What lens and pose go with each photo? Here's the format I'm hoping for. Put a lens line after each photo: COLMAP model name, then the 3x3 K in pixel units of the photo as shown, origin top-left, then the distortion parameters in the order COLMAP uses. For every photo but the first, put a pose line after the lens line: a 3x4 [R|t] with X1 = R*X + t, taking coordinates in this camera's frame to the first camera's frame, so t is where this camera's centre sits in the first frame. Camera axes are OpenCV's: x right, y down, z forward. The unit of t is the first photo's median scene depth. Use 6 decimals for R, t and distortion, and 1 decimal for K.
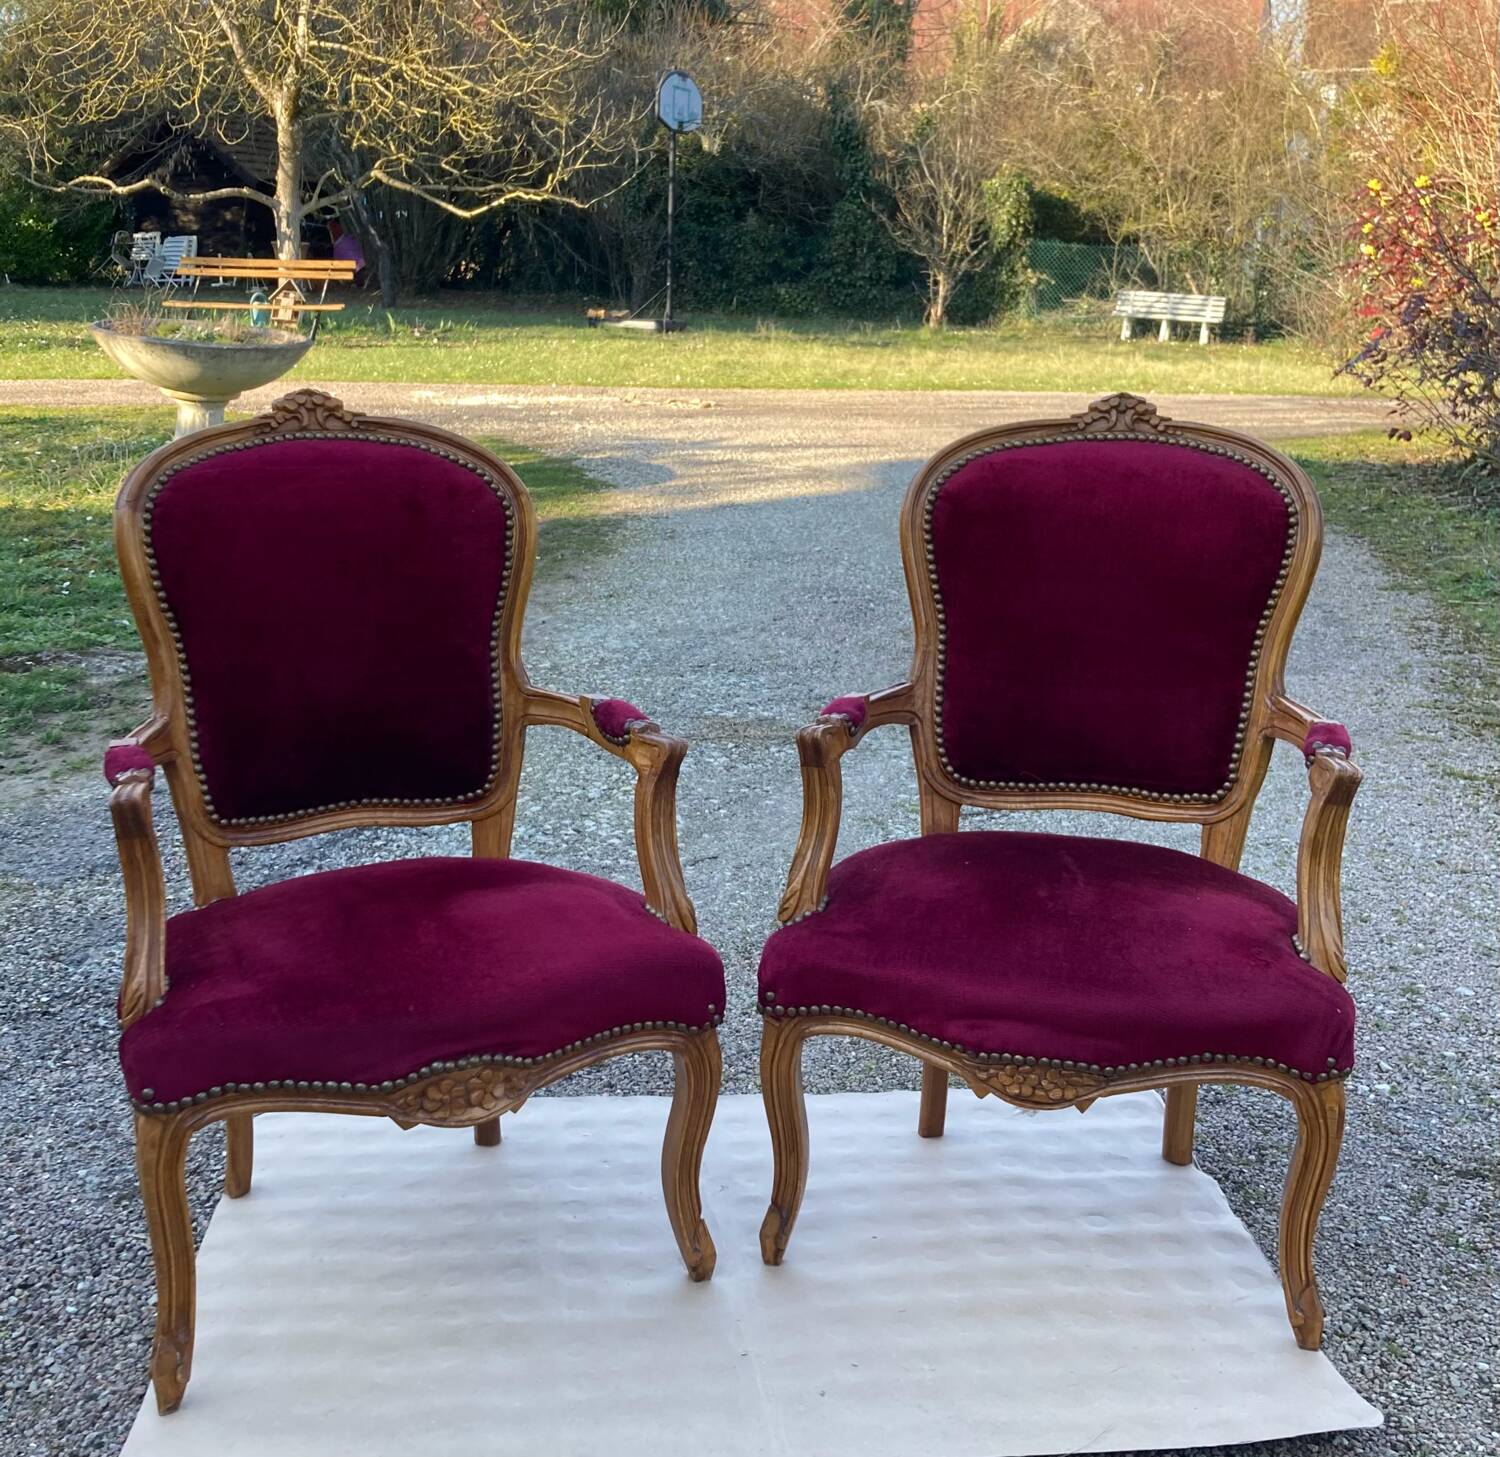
lens RADIAL K [[1875.7, 0, 702.4], [0, 1875.7, 662.7], [0, 0, 1]] dist [0.004774, 0.028904]
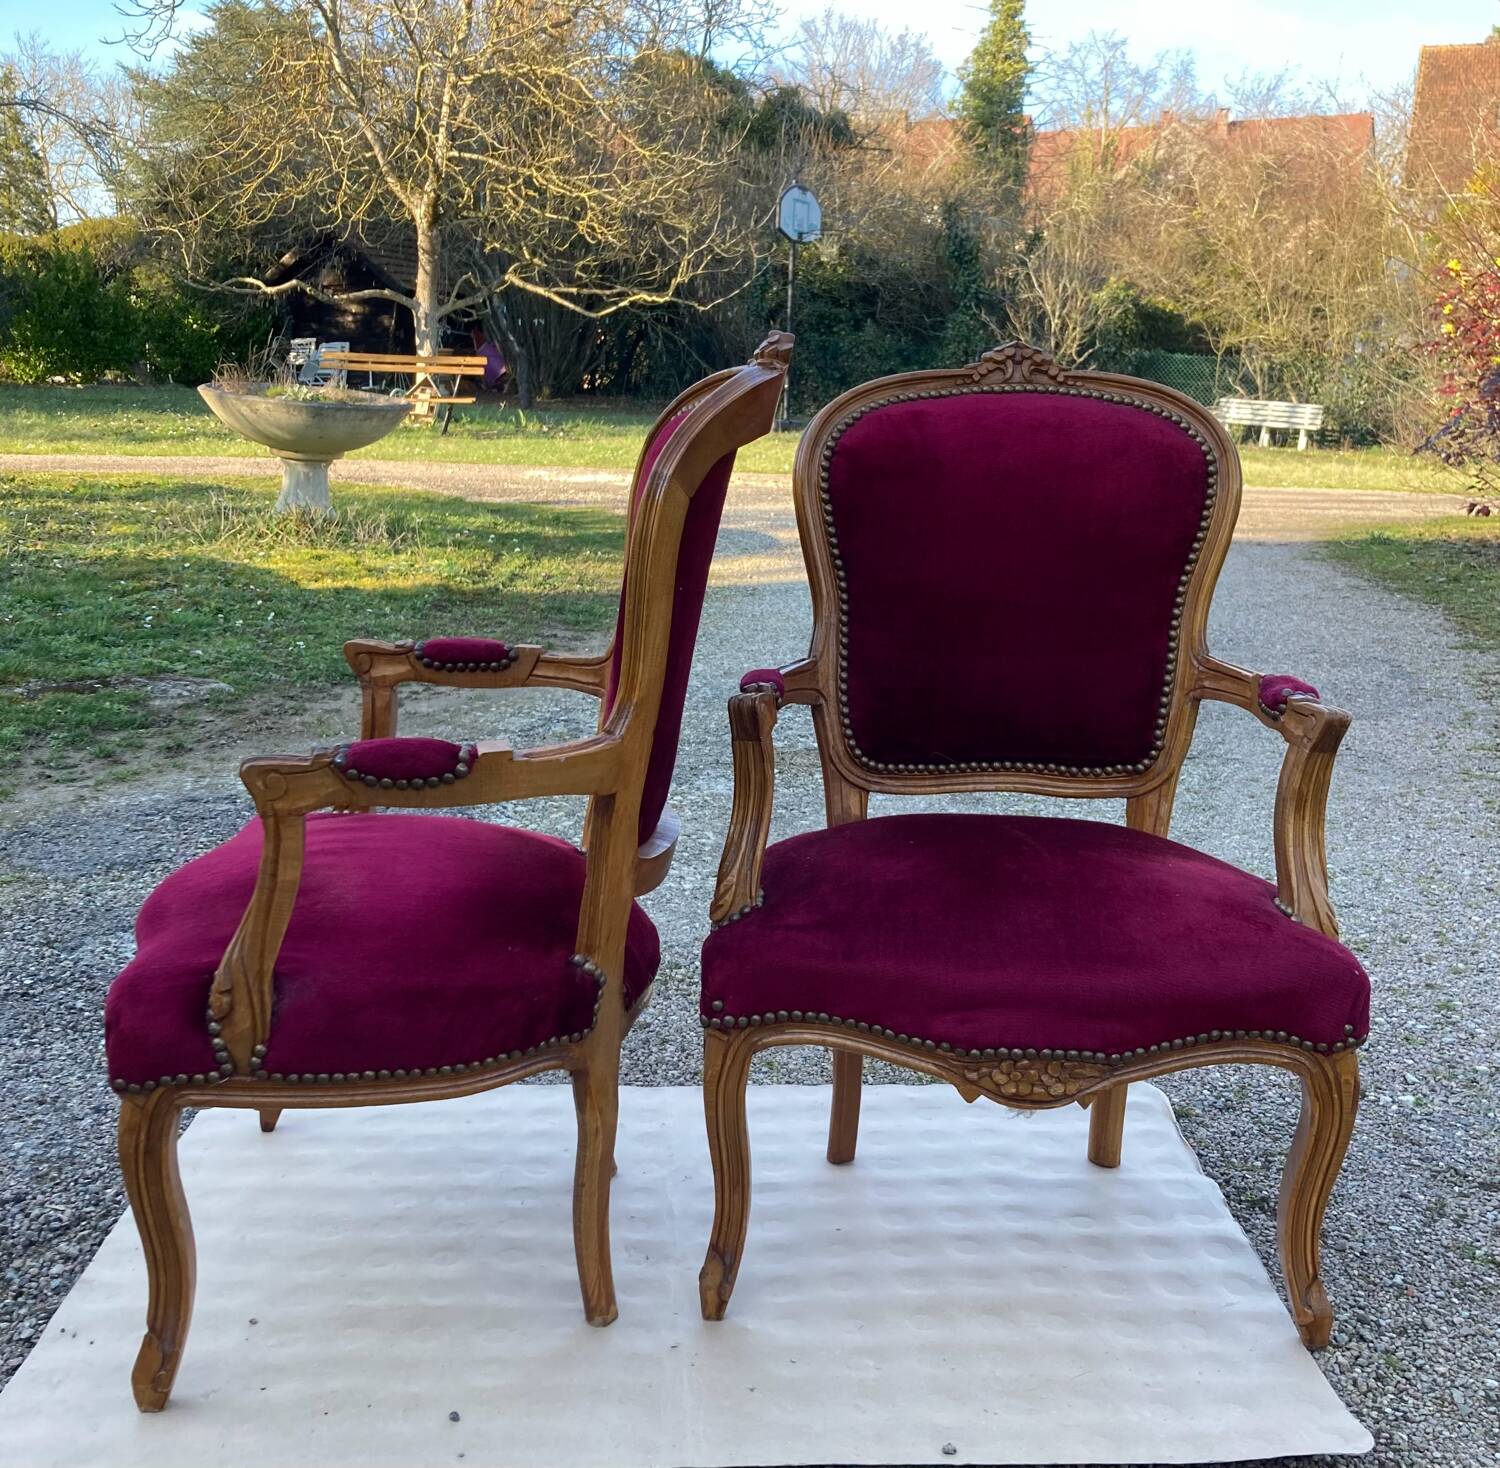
lens RADIAL K [[1747.3, 0, 768.4], [0, 1747.3, 738.0], [0, 0, 1]] dist [-0.000613, 0.039606]
pose [[0.998960, 0.016040, -0.042690, 0.057847], [-0.016880, 0.999669, -0.019394, 0.050478], [0.042365, 0.020095, 0.998900, 0.081974]]
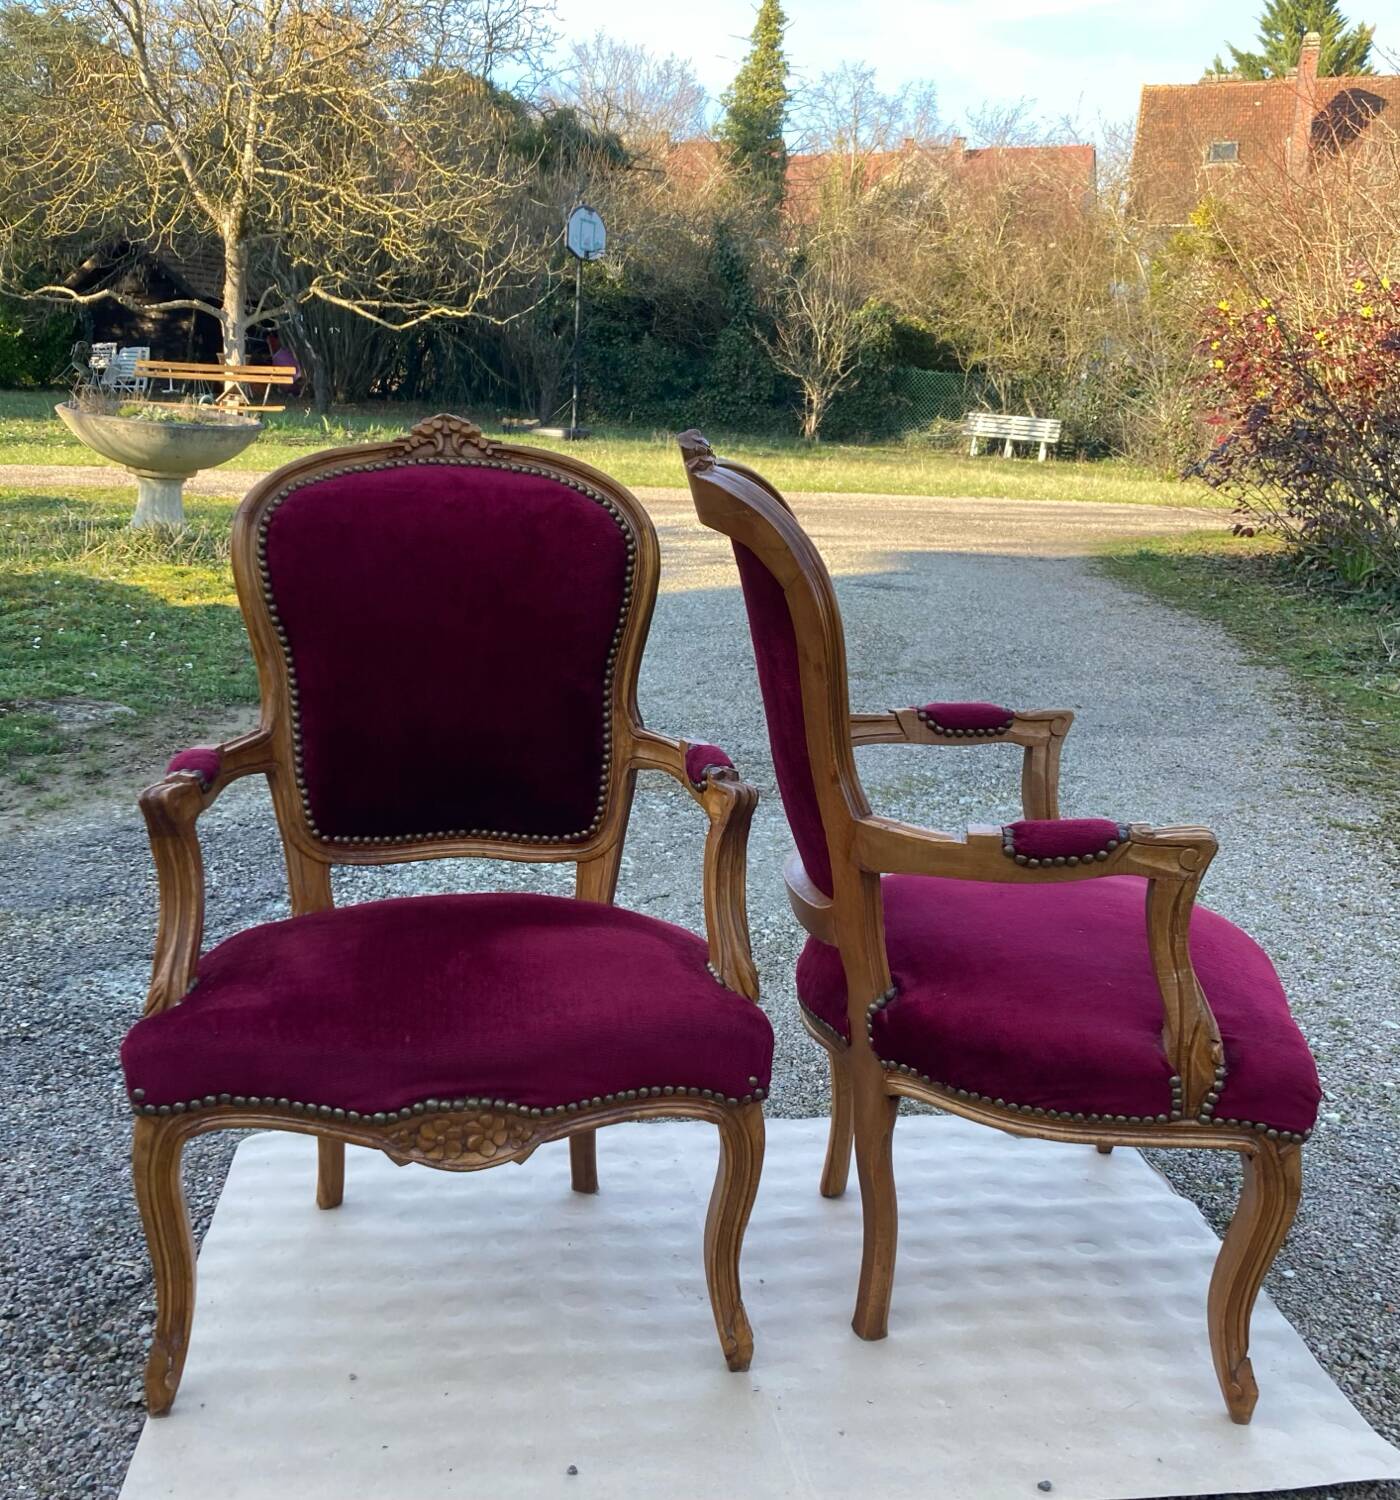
lens RADIAL K [[1613.0, 0, 642.3], [0, 1613.0, 782.6], [0, 0, 1]] dist [-0.010816, 0.064090]
pose [[0.999189, 0.011200, 0.038665, -0.041042], [-0.012138, 0.999636, 0.024088, 0.018377], [-0.038381, -0.024538, 0.998962, 0.094953]]
